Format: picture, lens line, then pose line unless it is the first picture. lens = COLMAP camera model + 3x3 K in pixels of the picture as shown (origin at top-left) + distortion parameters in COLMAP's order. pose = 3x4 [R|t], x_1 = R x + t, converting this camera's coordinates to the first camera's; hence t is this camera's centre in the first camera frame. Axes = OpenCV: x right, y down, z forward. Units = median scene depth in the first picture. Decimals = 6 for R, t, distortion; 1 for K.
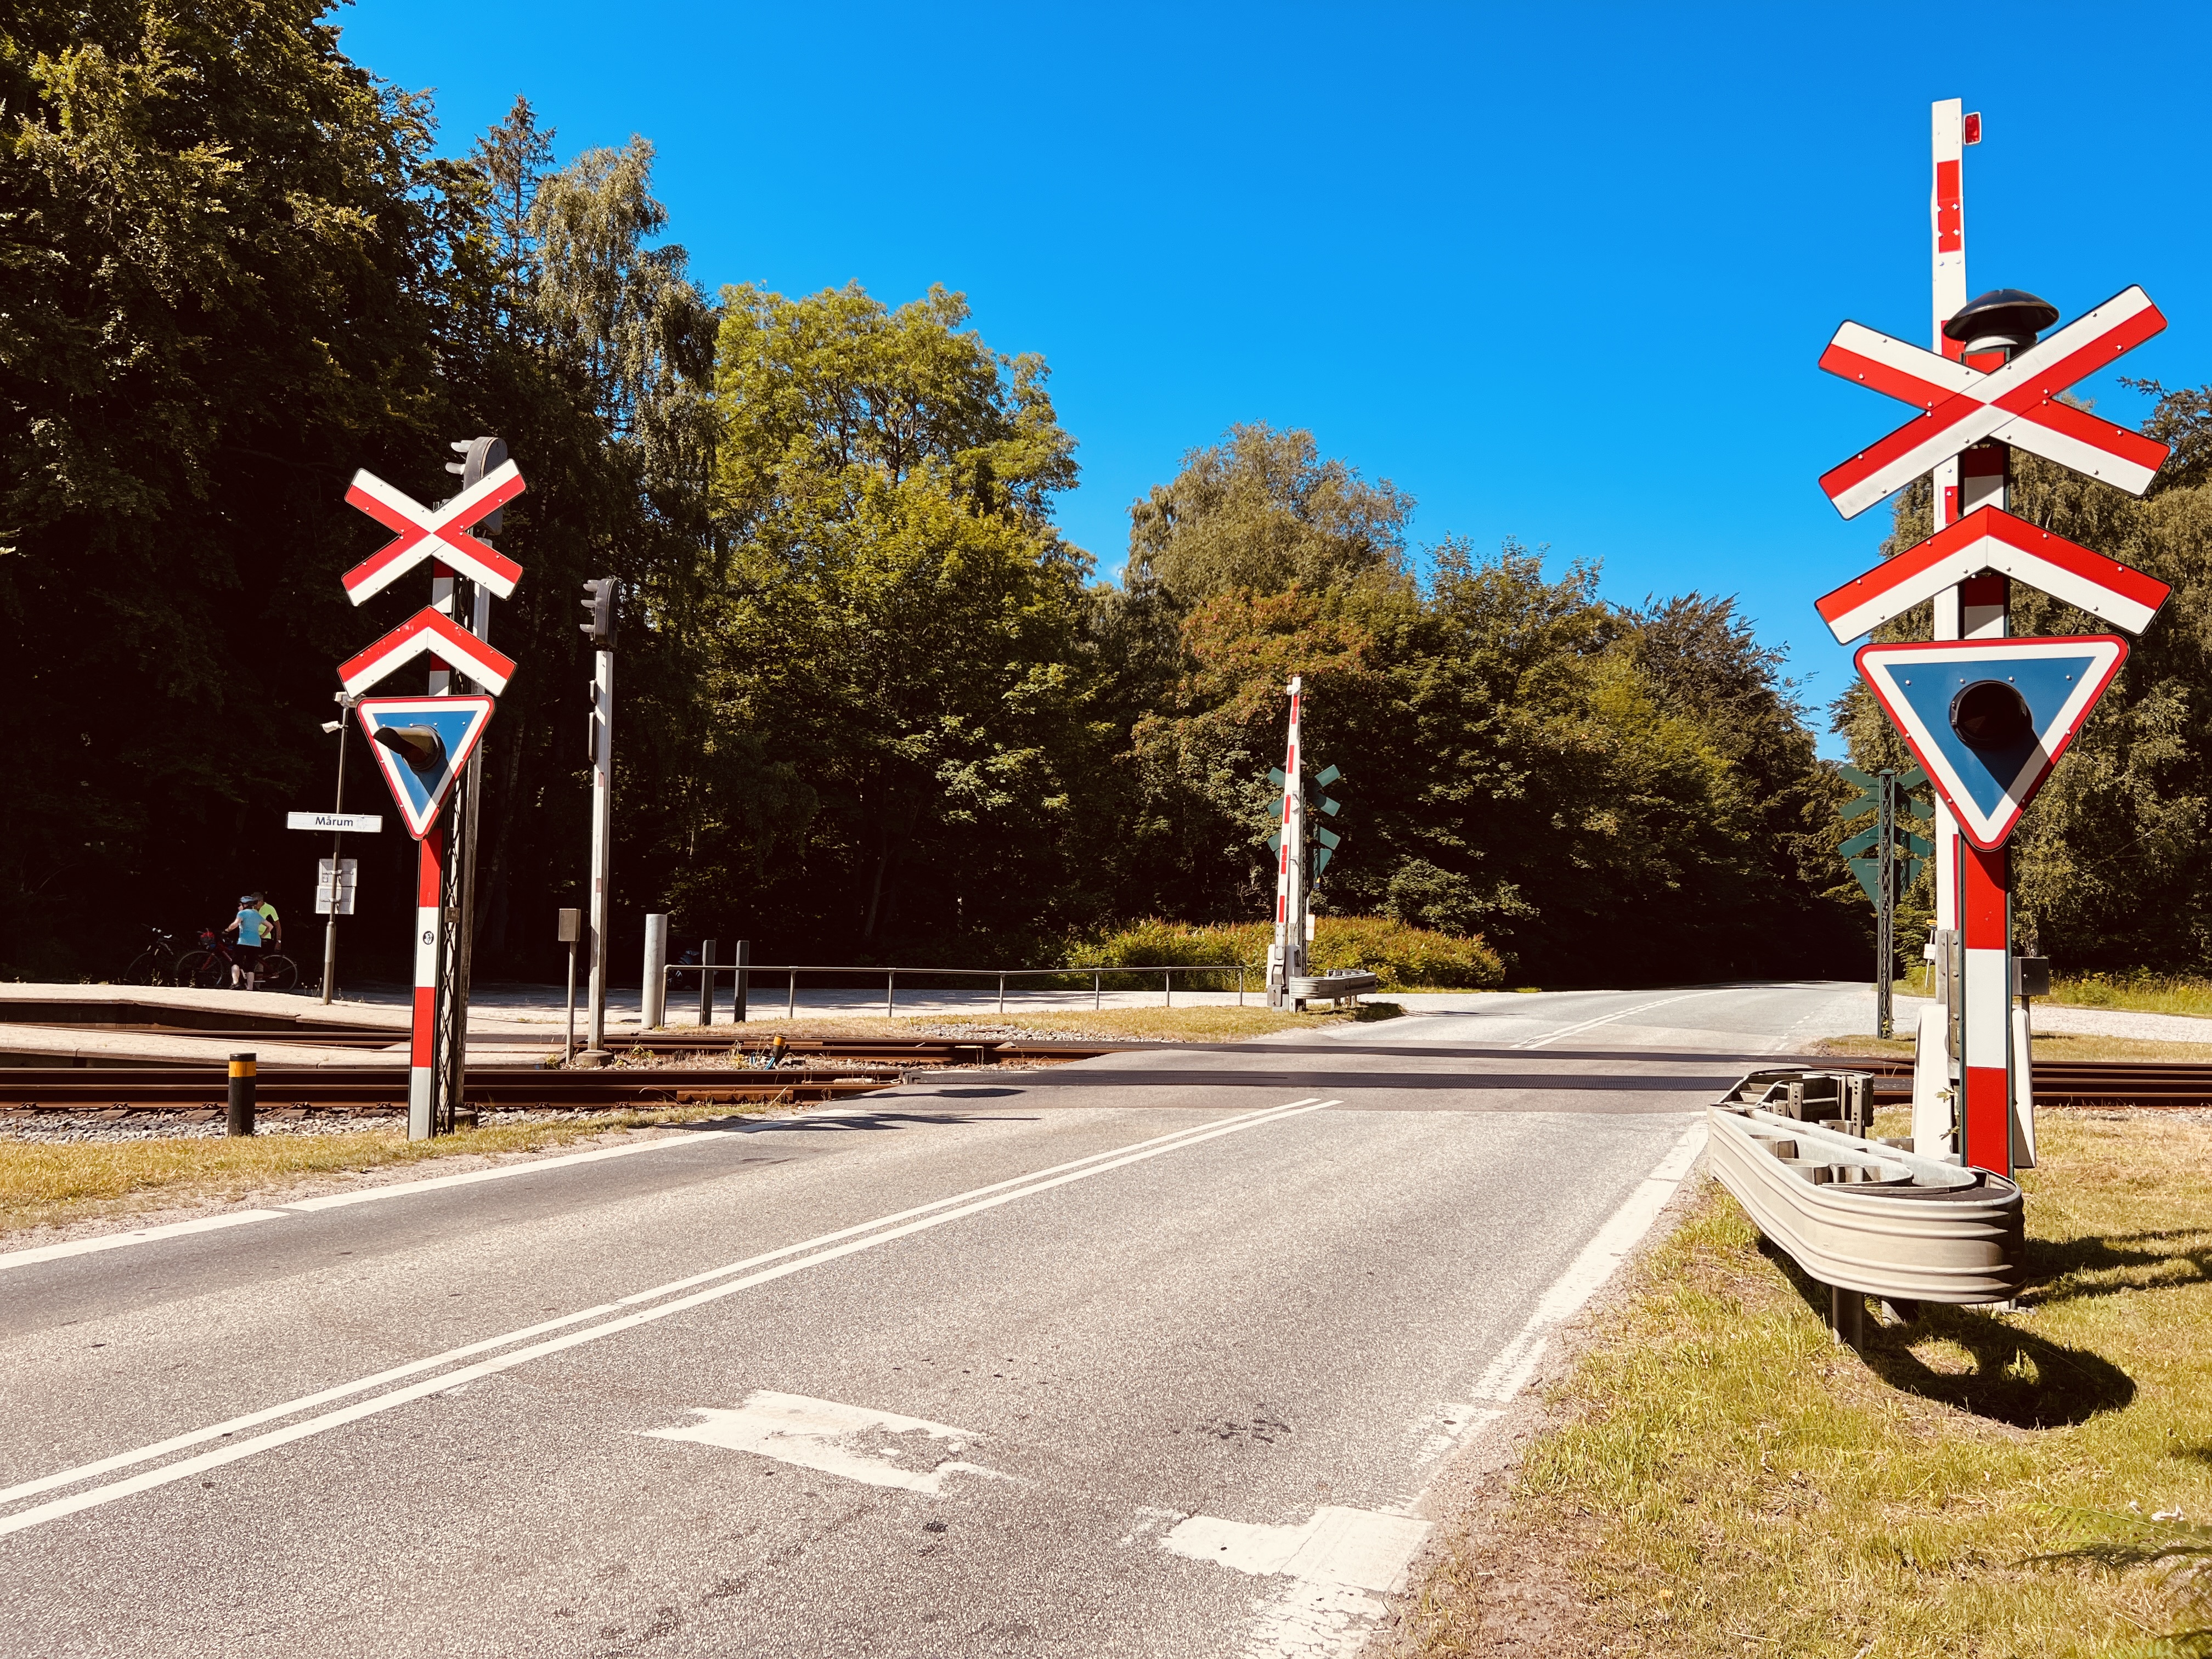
lens RADIAL K [[1667.1, 0, 1090.3], [0, 1667.1, 839.4], [0, 0, 1]] dist [0.062496, -0.072372]
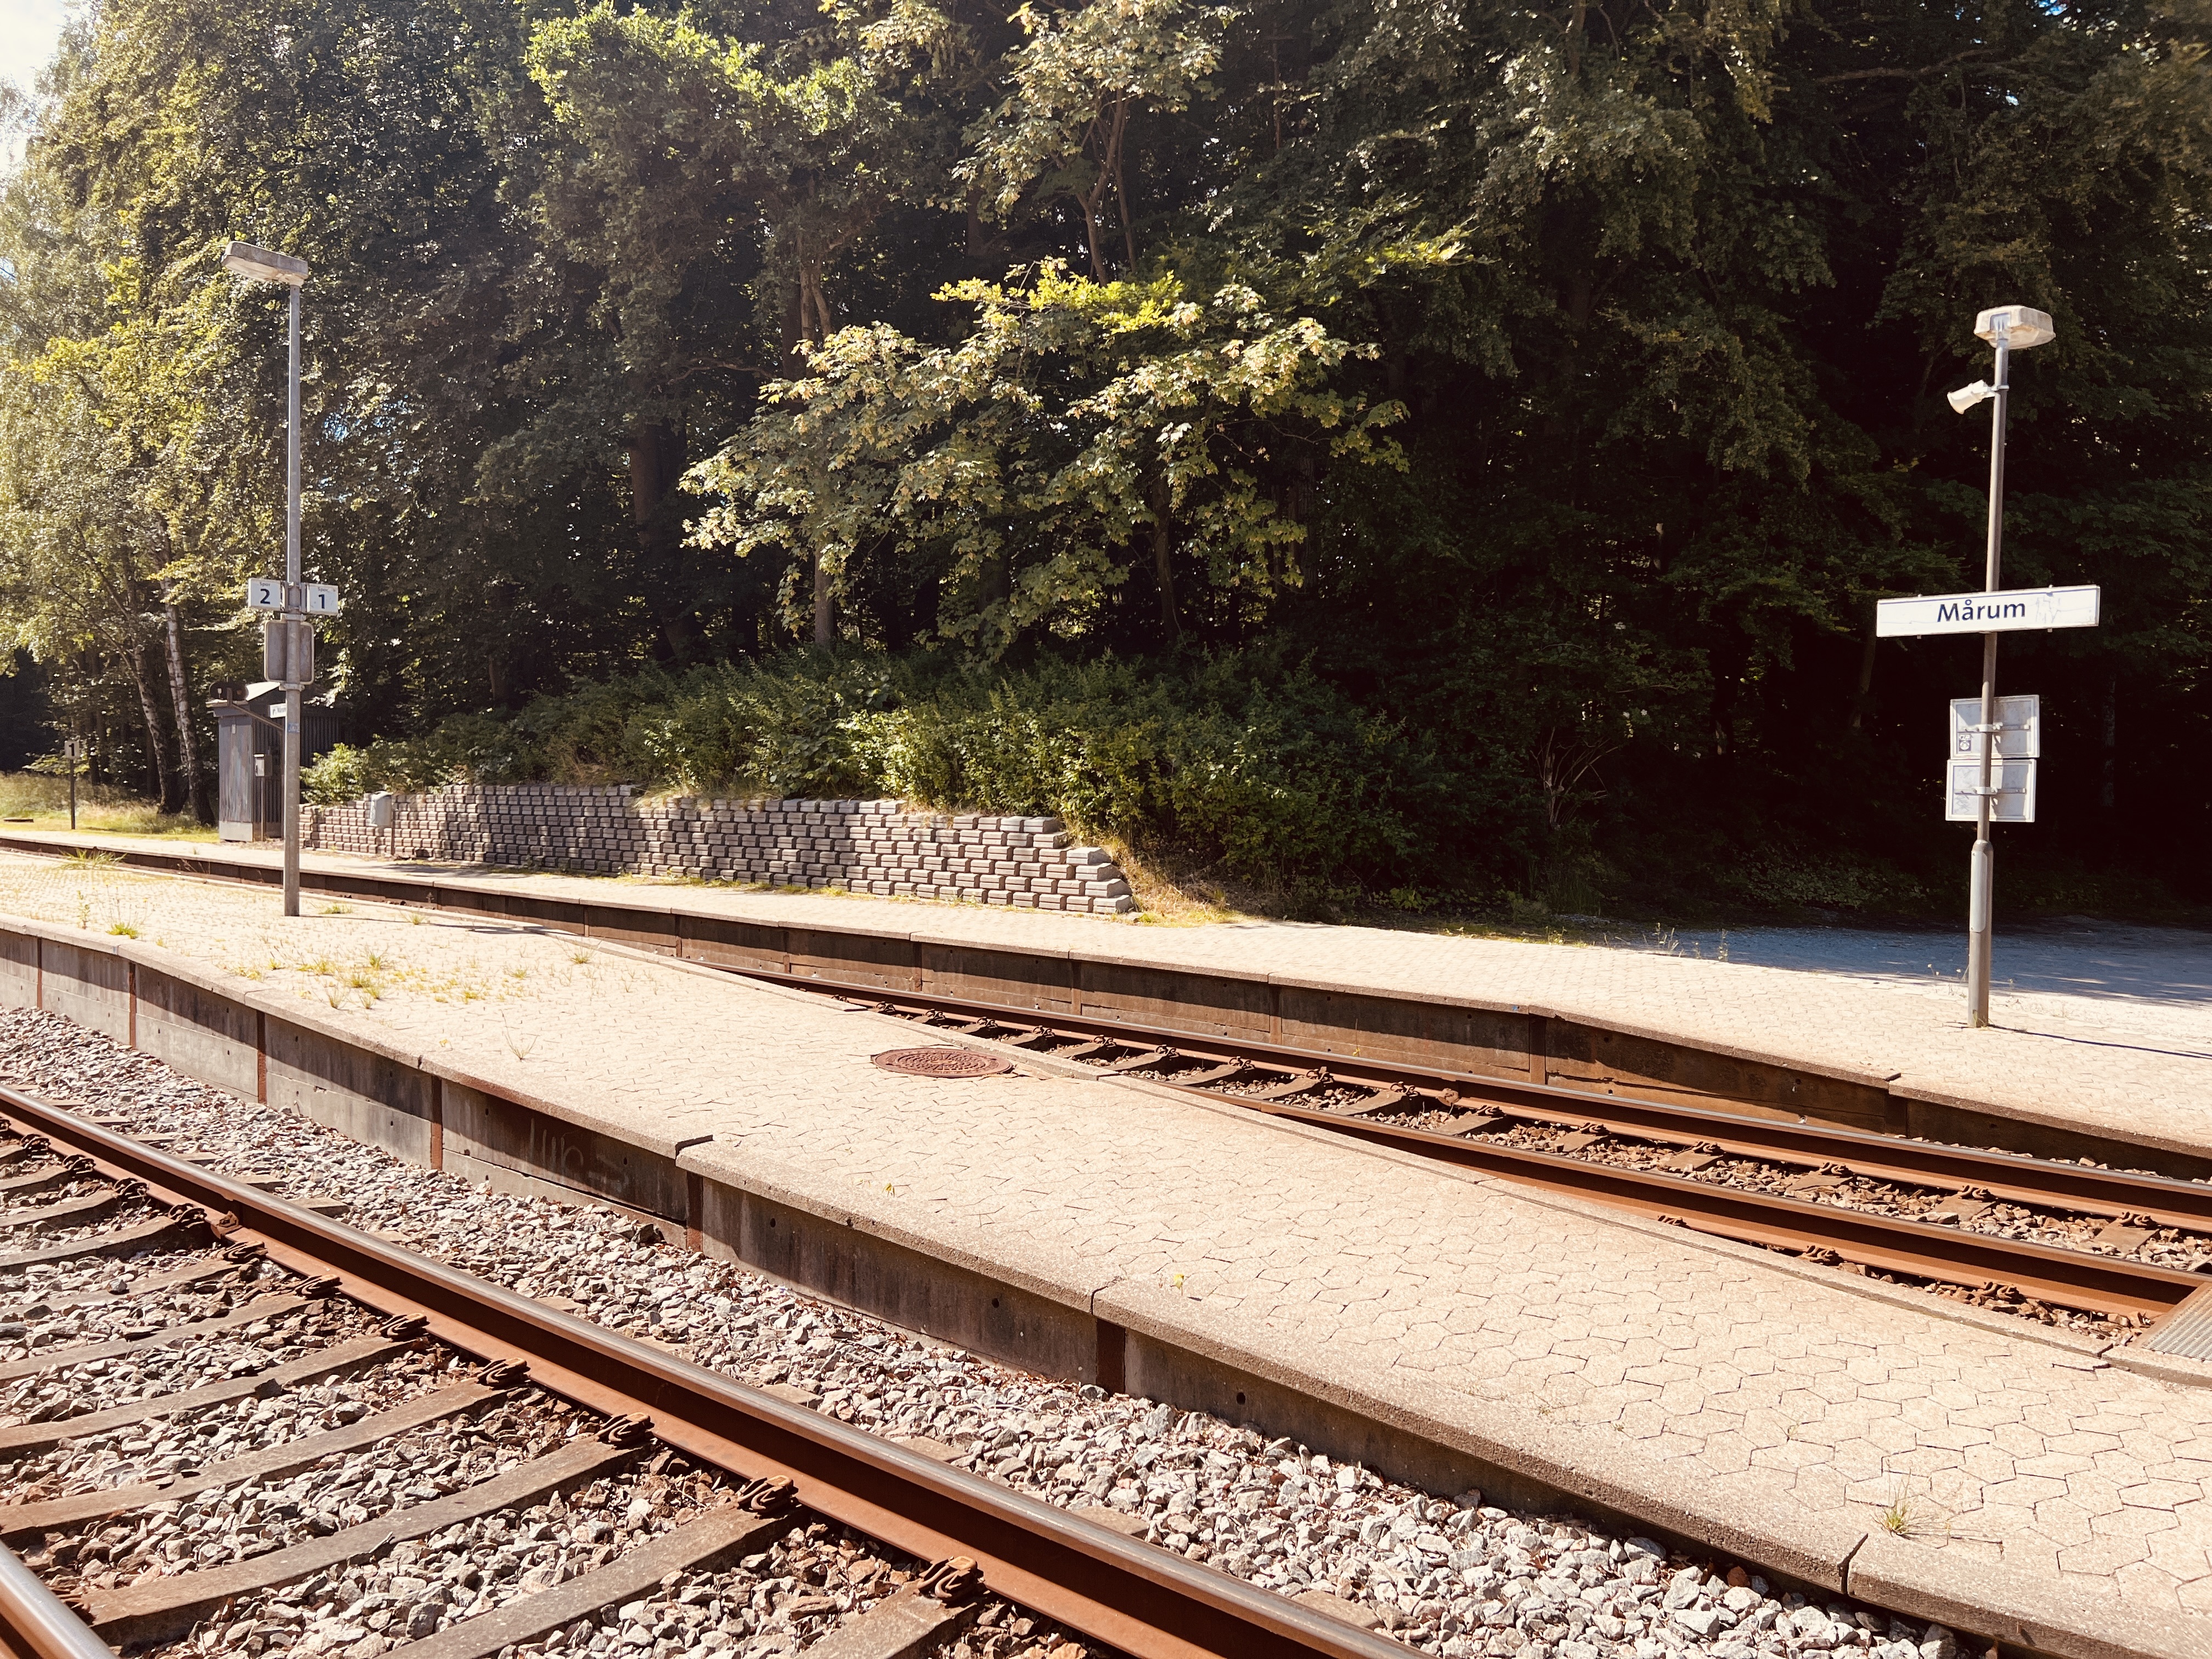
lens RADIAL K [[1665.9, 0, 1115.0], [0, 1665.9, 838.7], [0, 0, 1]] dist [0.055247, -0.051159]
pose [[0.604542, -0.000405, -0.796573, -0.206063], [0.051373, 0.997938, 0.038480, 0.017410], [0.794915, -0.064185, 0.603316, 0.481729]]
